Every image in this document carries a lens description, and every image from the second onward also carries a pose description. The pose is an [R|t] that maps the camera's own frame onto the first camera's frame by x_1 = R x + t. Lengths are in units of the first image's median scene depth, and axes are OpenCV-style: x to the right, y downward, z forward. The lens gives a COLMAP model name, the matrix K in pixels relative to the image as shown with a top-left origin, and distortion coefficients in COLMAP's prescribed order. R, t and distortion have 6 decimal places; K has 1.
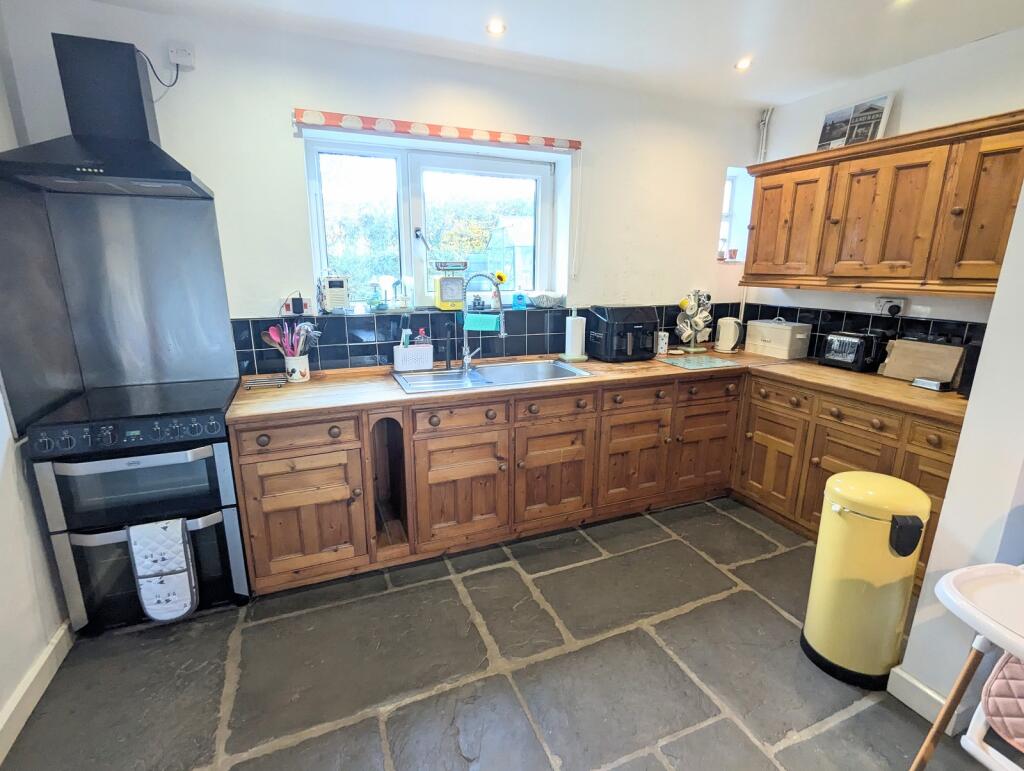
lens RADIAL K [[488.1, 0, 509.2], [0, 488.1, 387.3], [0, 0, 1]] dist [0.000767, -0.000031]
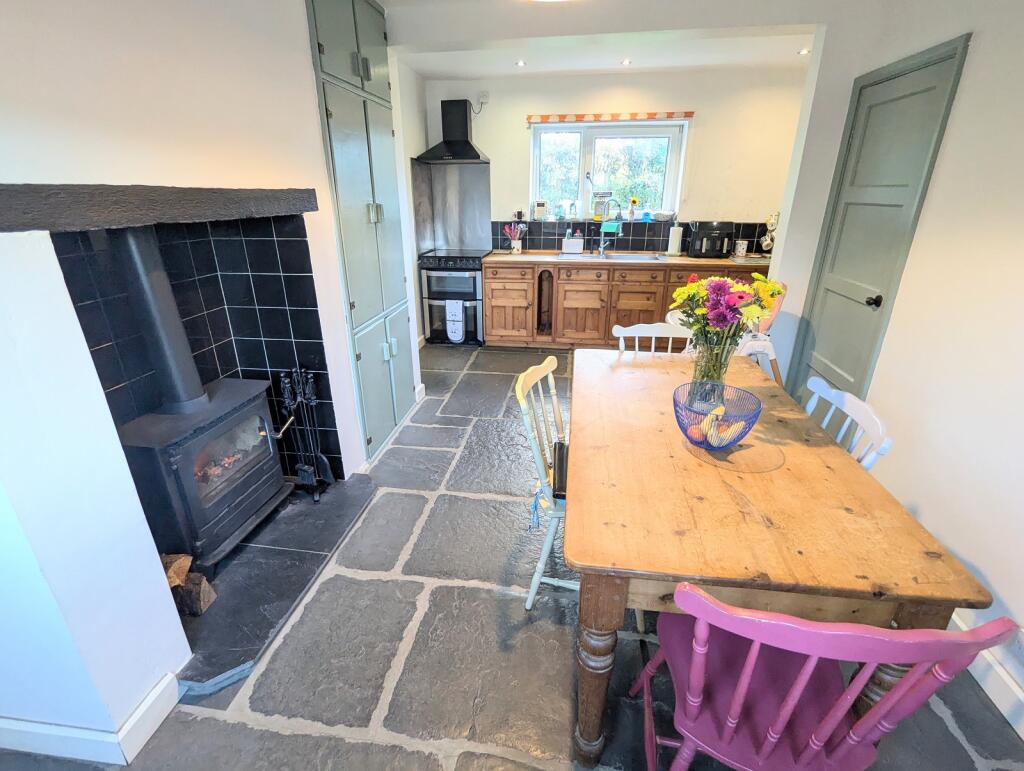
lens RADIAL K [[488.1, 0, 509.2], [0, 488.1, 387.3], [0, 0, 1]] dist [0.000767, -0.000031]
pose [[0.859593, 0.183976, -0.476710, 0.683236], [-0.117476, 0.979098, 0.166032, 0.218517], [0.497292, -0.086718, 0.863239, -0.911850]]
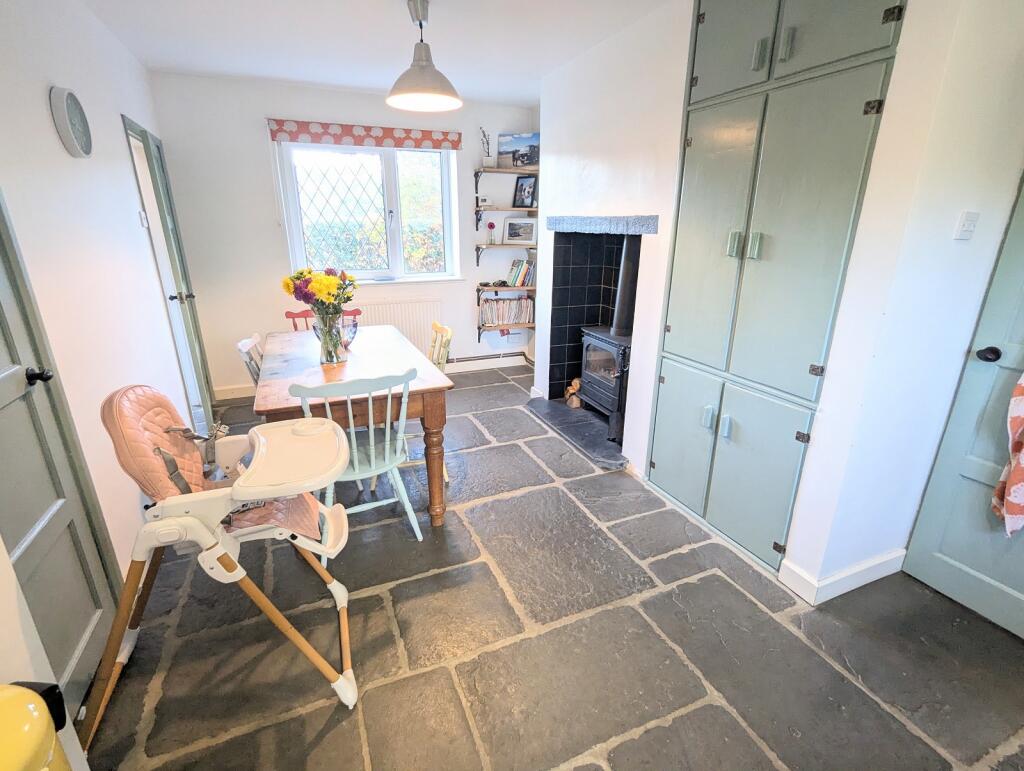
lens RADIAL K [[488.1, 0, 509.2], [0, 488.1, 387.3], [0, 0, 1]] dist [0.000767, -0.000031]
pose [[-0.999872, -0.006503, -0.014648, 0.201548], [-0.013393, 0.841068, 0.540763, -0.217807], [0.008803, 0.540890, -0.841047, 0.866429]]
